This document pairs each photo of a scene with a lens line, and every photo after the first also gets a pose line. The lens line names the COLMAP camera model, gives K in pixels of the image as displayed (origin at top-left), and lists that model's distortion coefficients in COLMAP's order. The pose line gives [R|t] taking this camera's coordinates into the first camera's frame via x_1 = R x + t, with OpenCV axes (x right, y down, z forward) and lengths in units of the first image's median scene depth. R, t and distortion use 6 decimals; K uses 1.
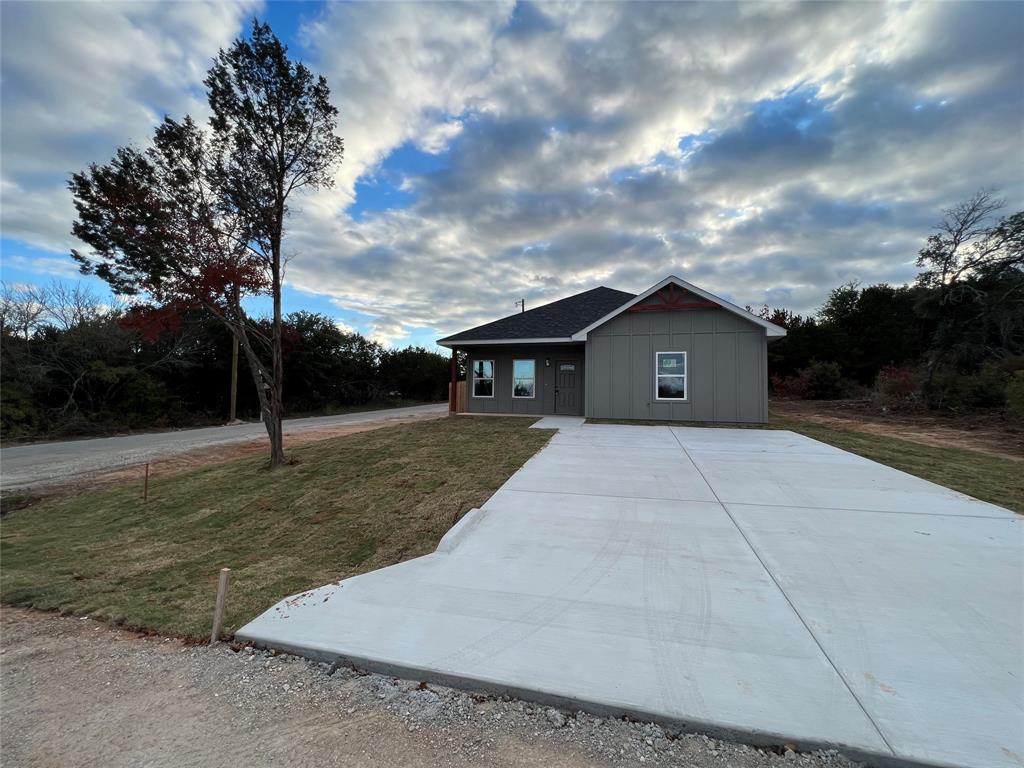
lens RADIAL K [[407.9, 0, 511.1], [0, 407.9, 381.5], [0, 0, 1]] dist [-0.001975, 0.000377]
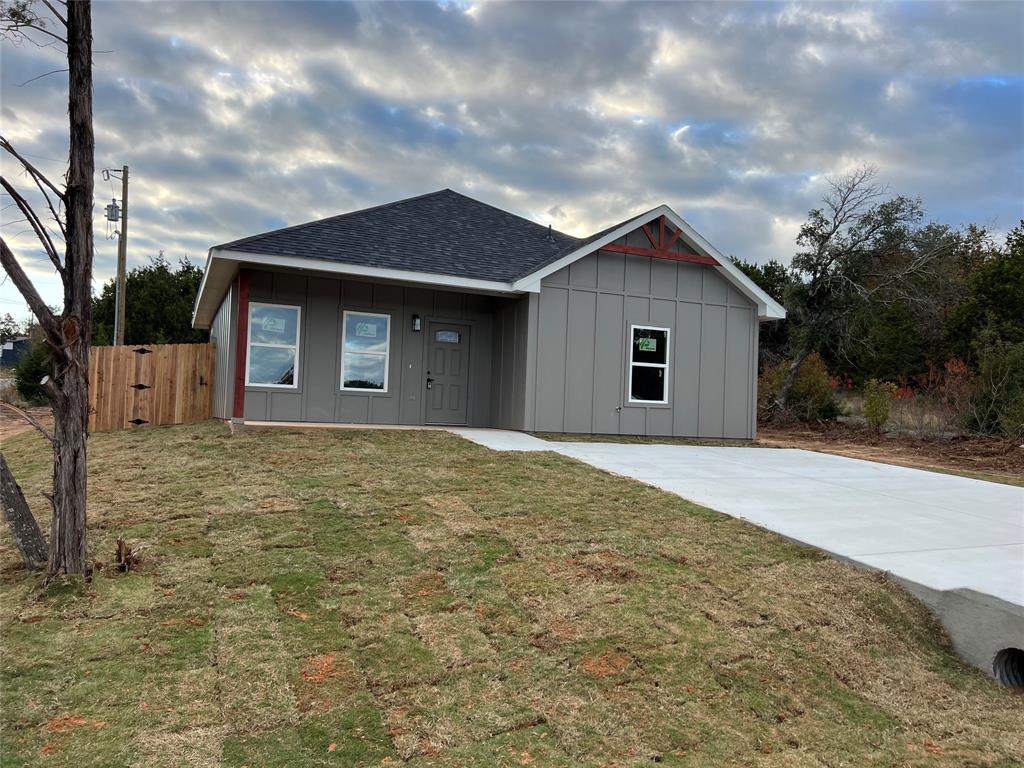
lens RADIAL K [[753.8, 0, 494.2], [0, 753.8, 386.1], [0, 0, 1]] dist [0.068075, -0.072285]
pose [[0.764862, 0.034806, 0.643253, -0.646774], [-0.055114, 0.998414, 0.011510, 0.022414], [-0.641832, -0.044256, 0.765567, 0.317428]]
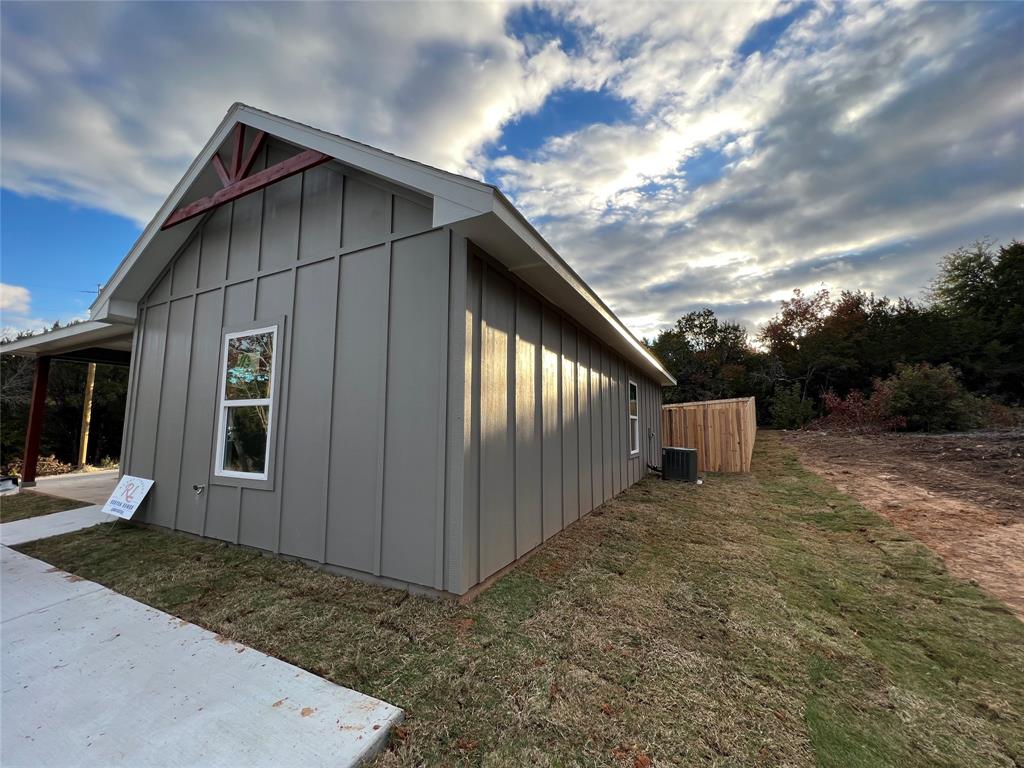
lens RADIAL K [[407.9, 0, 511.1], [0, 407.9, 381.5], [0, 0, 1]] dist [-0.001975, 0.000377]
pose [[0.981442, -0.035825, -0.188382, 0.797019], [0.023990, 0.997614, -0.064733, -0.005388], [0.190251, 0.059012, 0.979960, 0.866402]]
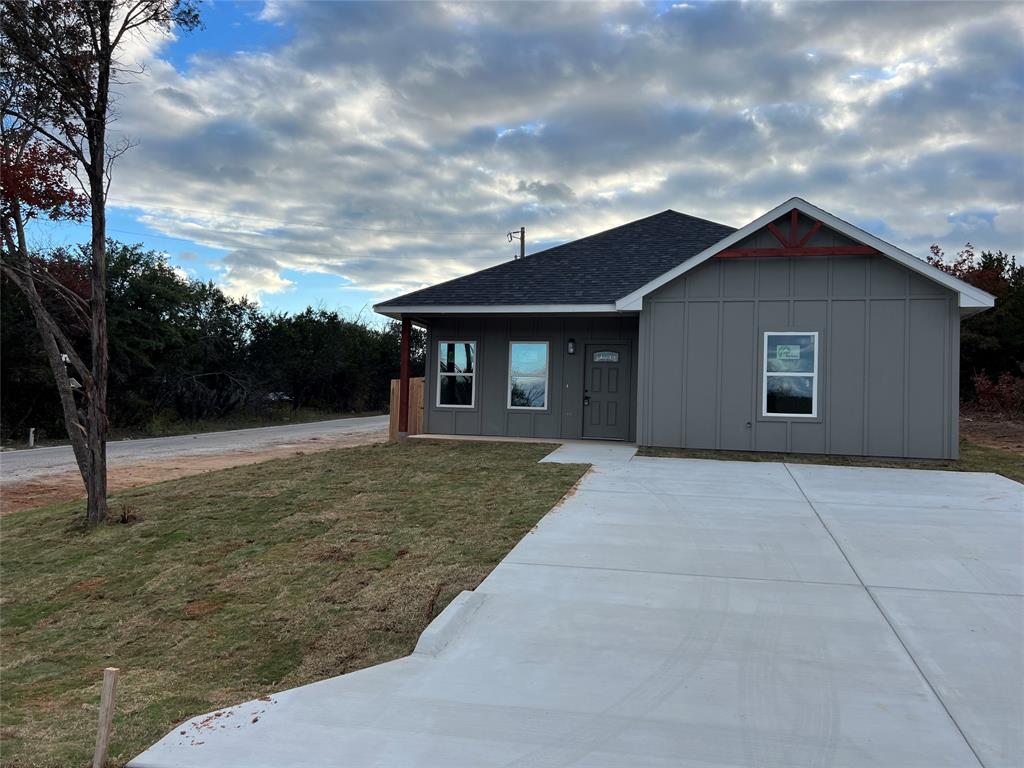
lens RADIAL K [[765.4, 0, 512.0], [0, 765.4, 384.0], [0, 0, 1]] dist [0.069843, -0.082333]
pose [[0.999565, 0.014188, 0.025849, -0.027082], [-0.014431, 0.999853, 0.009243, -0.005912], [-0.025714, -0.009612, 0.999623, -0.077969]]
